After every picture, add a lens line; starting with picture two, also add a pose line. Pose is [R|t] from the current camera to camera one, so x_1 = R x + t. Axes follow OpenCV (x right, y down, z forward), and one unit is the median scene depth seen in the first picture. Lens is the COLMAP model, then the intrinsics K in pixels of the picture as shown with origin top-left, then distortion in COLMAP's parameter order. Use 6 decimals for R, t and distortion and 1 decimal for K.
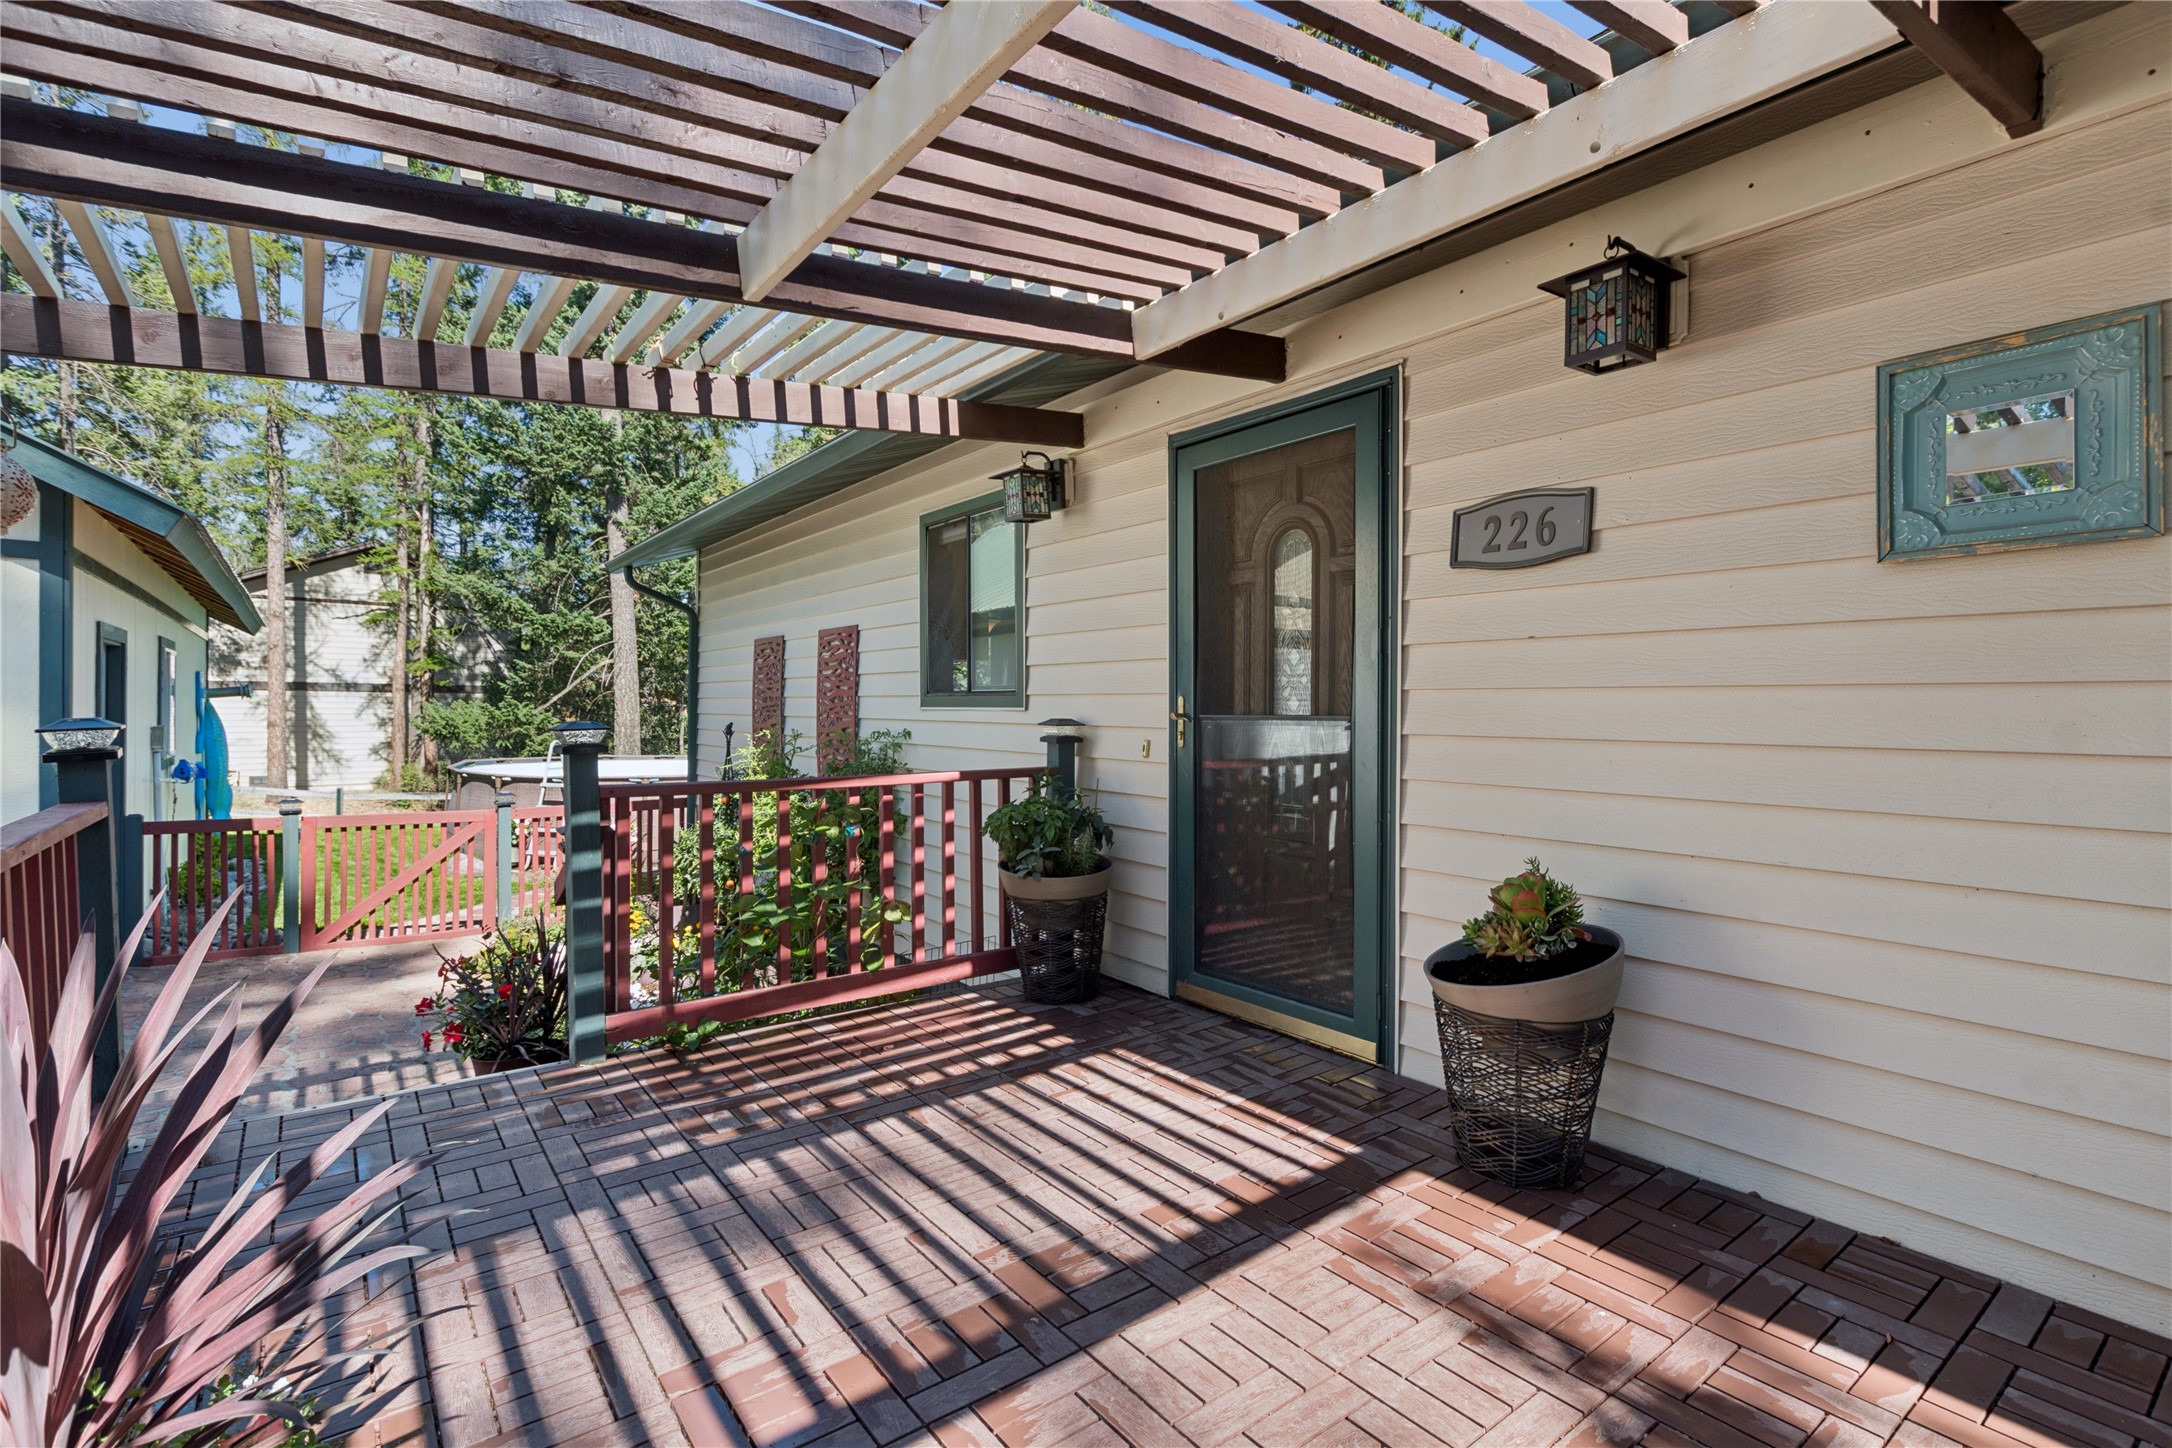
lens RADIAL K [[1000.7, 0, 1089.7], [0, 1000.7, 723.7], [0, 0, 1]] dist [-0.003807, -0.000601]
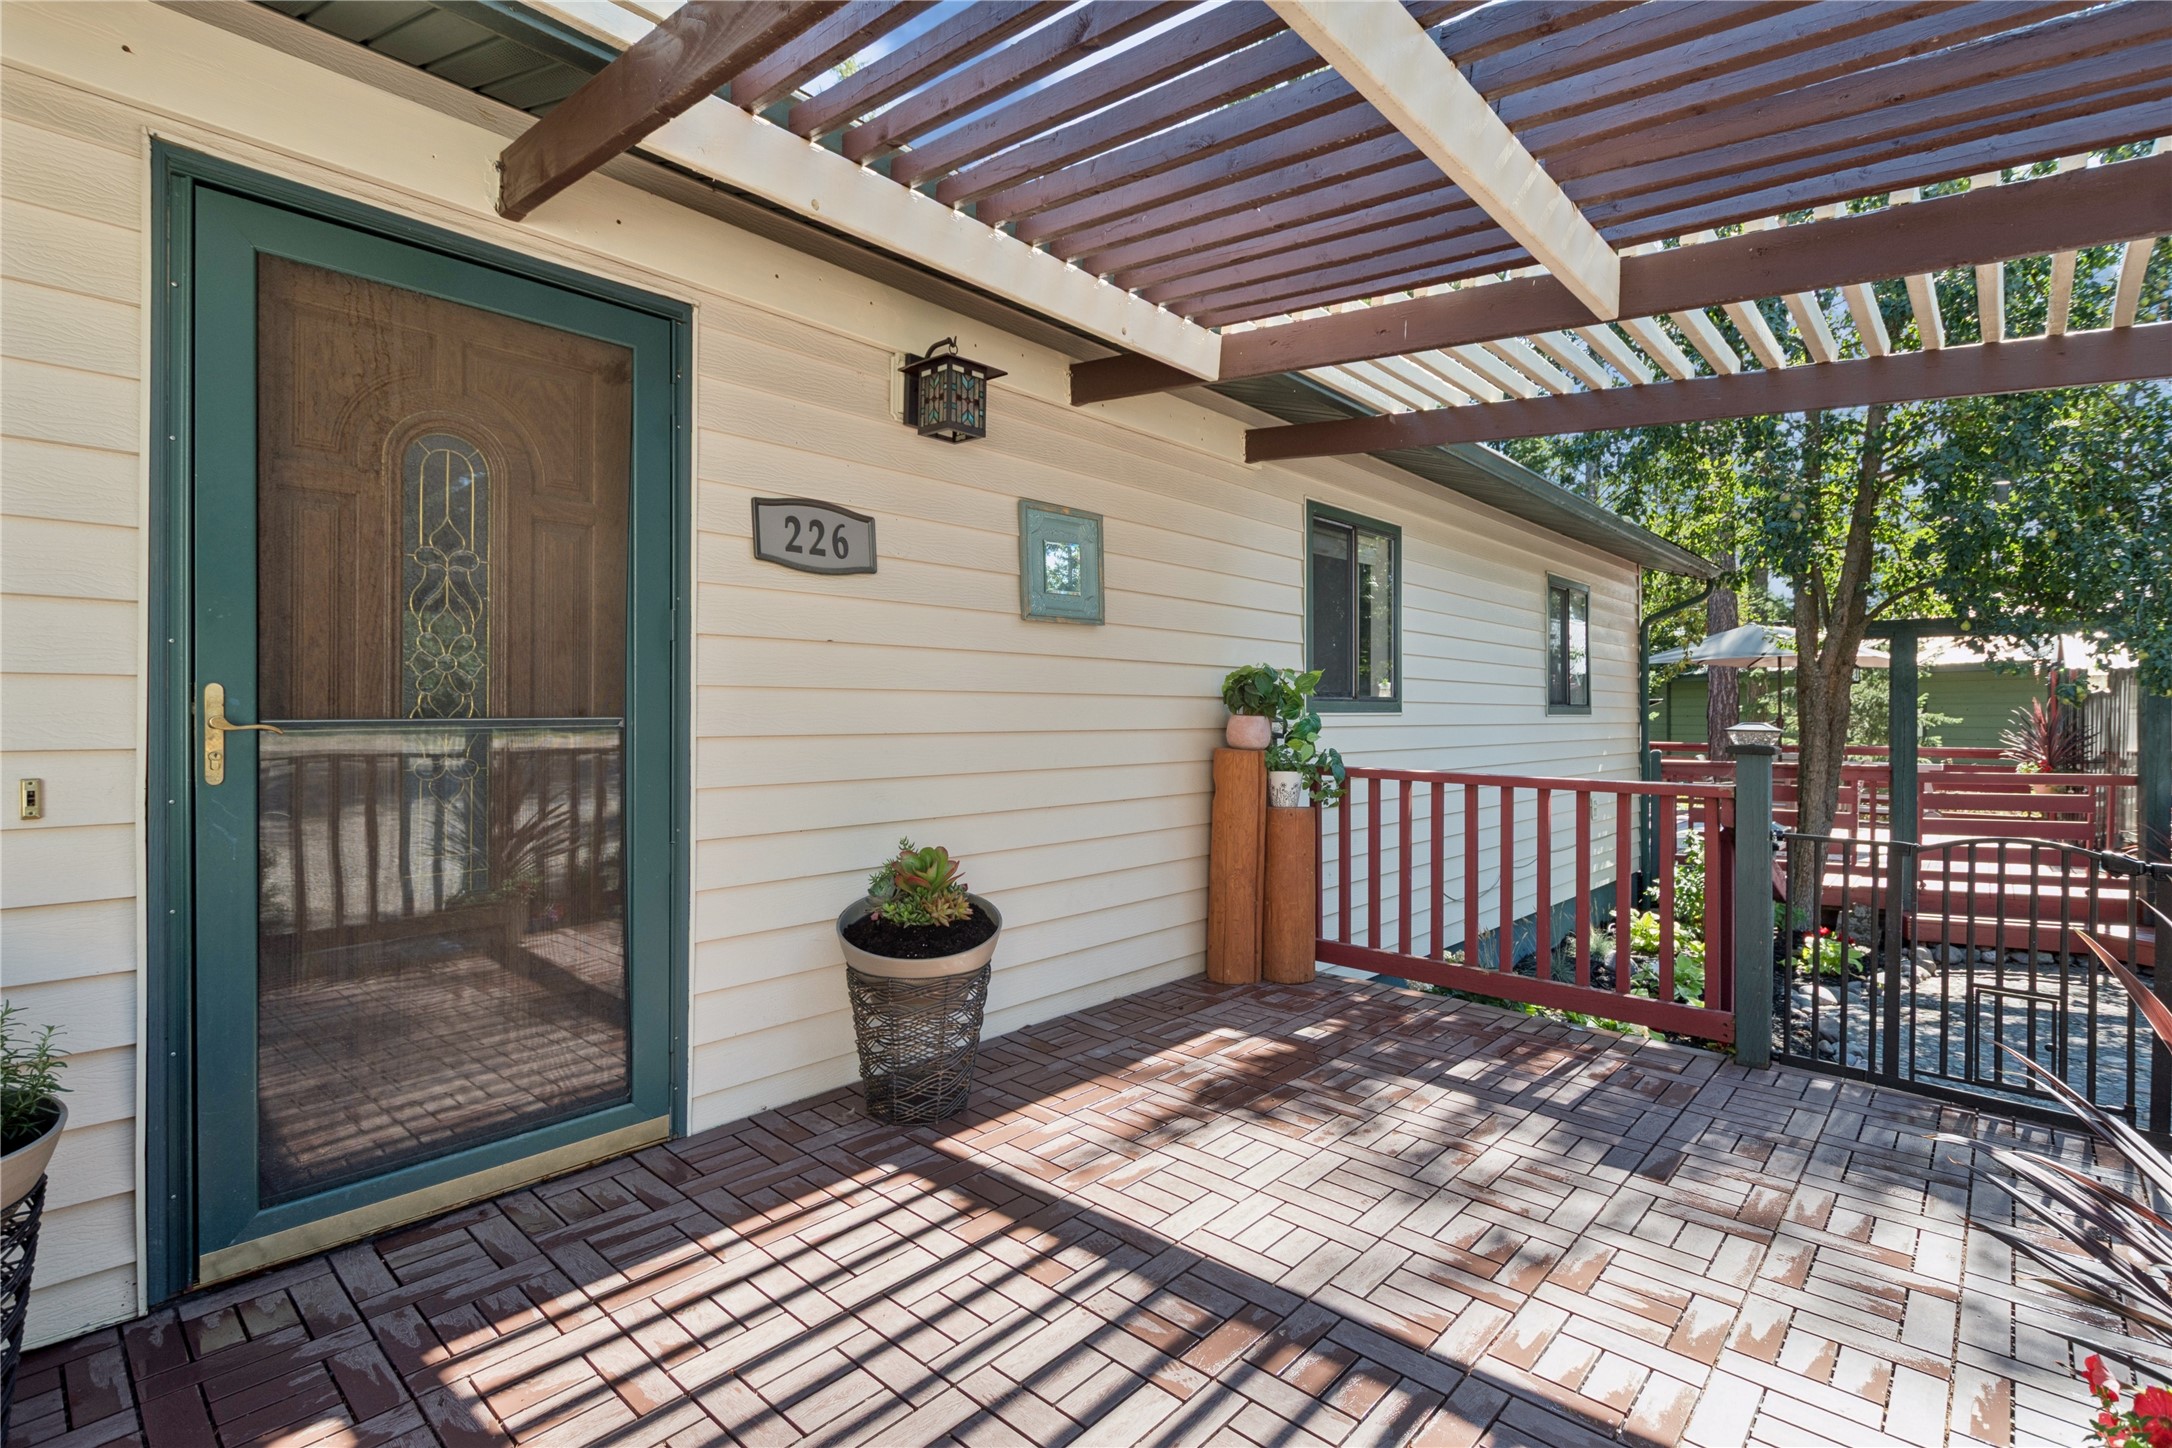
lens RADIAL K [[1000.7, 0, 1086.9], [0, 1000.7, 721.5], [0, 0, 1]] dist [-0.003807, -0.000601]
pose [[-0.169788, -0.014832, 0.985369, -0.705652], [0.014871, 0.999734, 0.017611, -0.015666], [-0.985368, 0.017644, -0.169523, 0.967745]]
